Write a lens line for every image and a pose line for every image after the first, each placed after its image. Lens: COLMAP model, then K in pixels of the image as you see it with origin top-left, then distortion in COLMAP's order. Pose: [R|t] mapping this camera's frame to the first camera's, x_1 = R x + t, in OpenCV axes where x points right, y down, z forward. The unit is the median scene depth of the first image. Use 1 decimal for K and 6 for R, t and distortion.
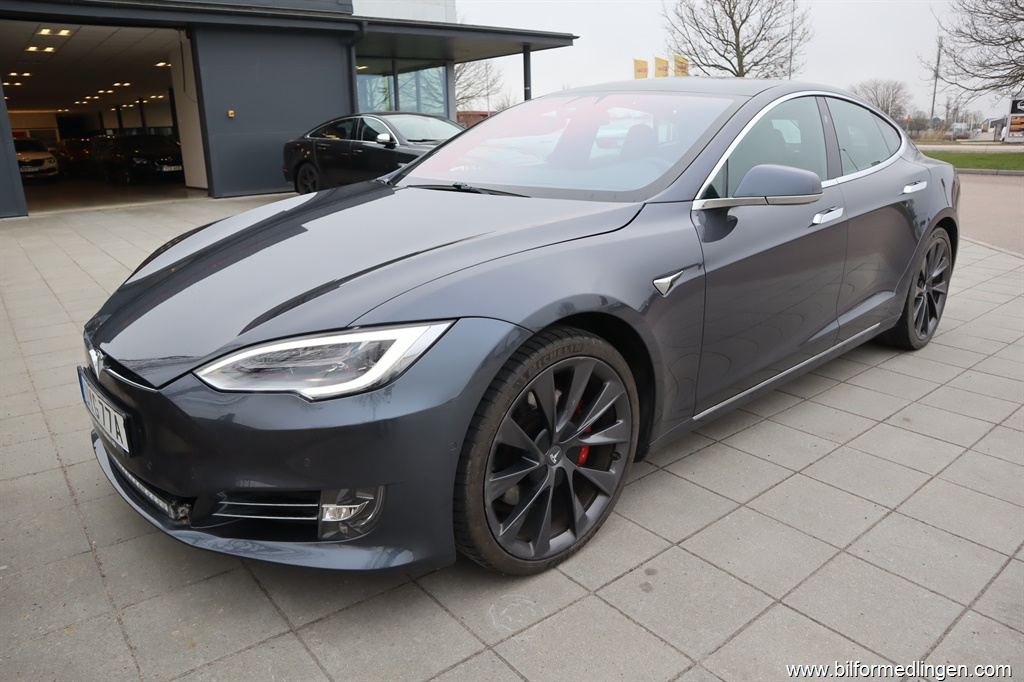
lens RADIAL K [[717.7, 0, 512.0], [0, 717.7, 341.0], [0, 0, 1]] dist [-0.132232, 0.086855]
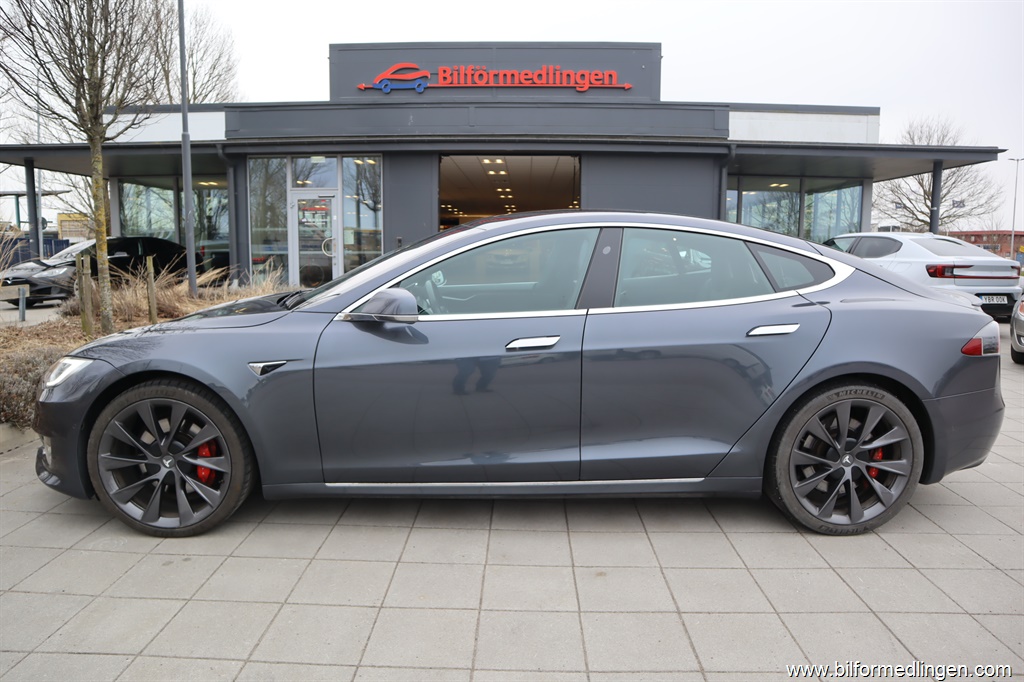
lens RADIAL K [[717.7, 0, 512.0], [0, 717.7, 341.0], [0, 0, 1]] dist [-0.132232, 0.086855]
pose [[0.764202, 0.113830, -0.634853, 0.239715], [-0.207371, 0.975404, -0.074732, -0.021122], [0.610731, 0.188760, 0.769011, 0.036874]]
